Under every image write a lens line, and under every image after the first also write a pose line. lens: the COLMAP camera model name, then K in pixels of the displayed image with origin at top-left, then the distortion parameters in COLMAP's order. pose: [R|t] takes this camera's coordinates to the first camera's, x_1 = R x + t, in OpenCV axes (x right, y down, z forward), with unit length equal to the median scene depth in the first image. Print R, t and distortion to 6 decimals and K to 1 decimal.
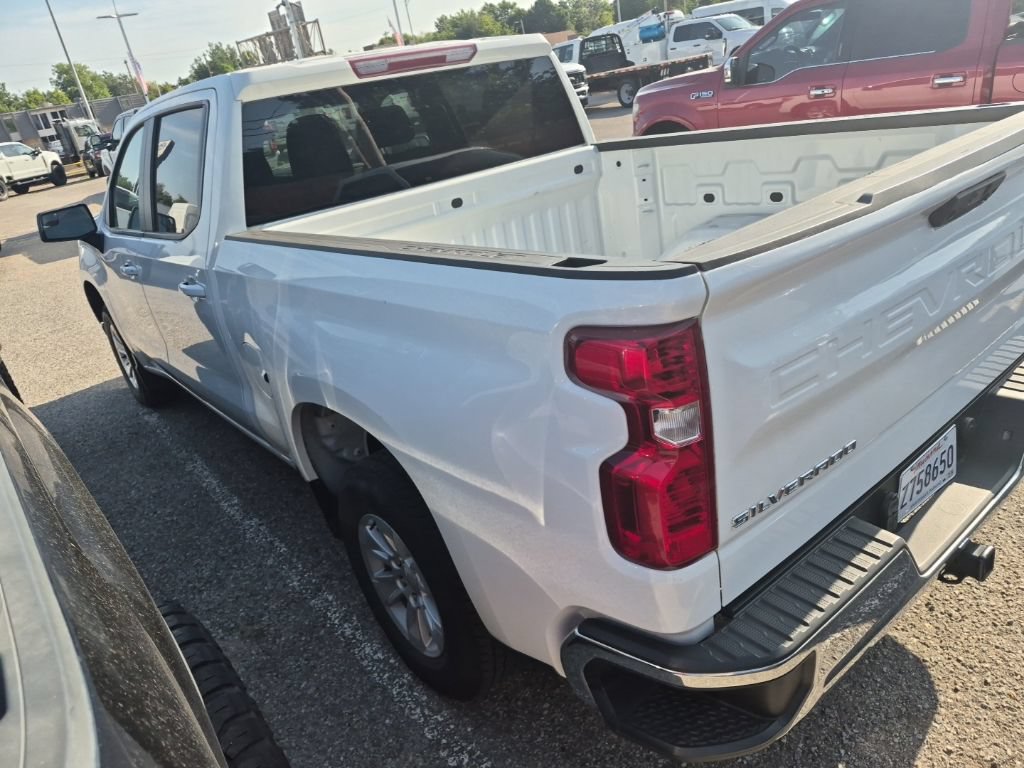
lens RADIAL K [[718.9, 0, 531.4], [0, 718.9, 381.4], [0, 0, 1]] dist [0.057236, -0.056355]
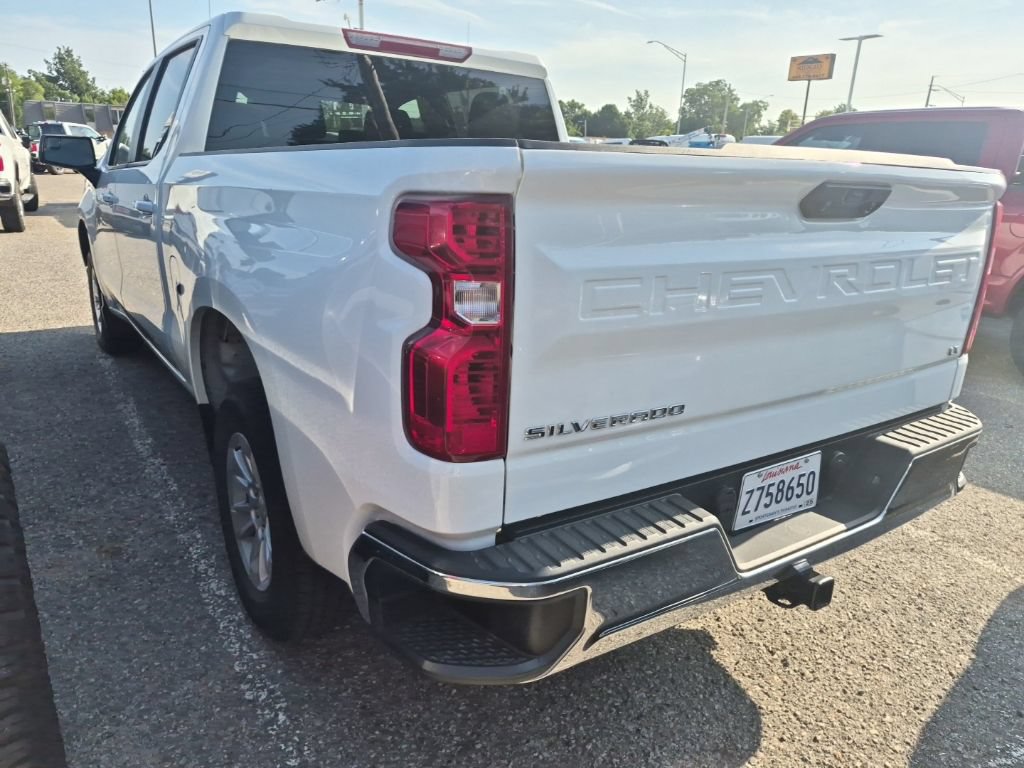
lens RADIAL K [[718.7, 0, 504.6], [0, 718.7, 387.2], [0, 0, 1]] dist [0.058156, -0.061302]
pose [[0.976143, 0.213460, -0.039732, 0.164458], [-0.216293, 0.971998, -0.091859, 0.137753], [0.019011, 0.098261, 0.994979, 0.011704]]
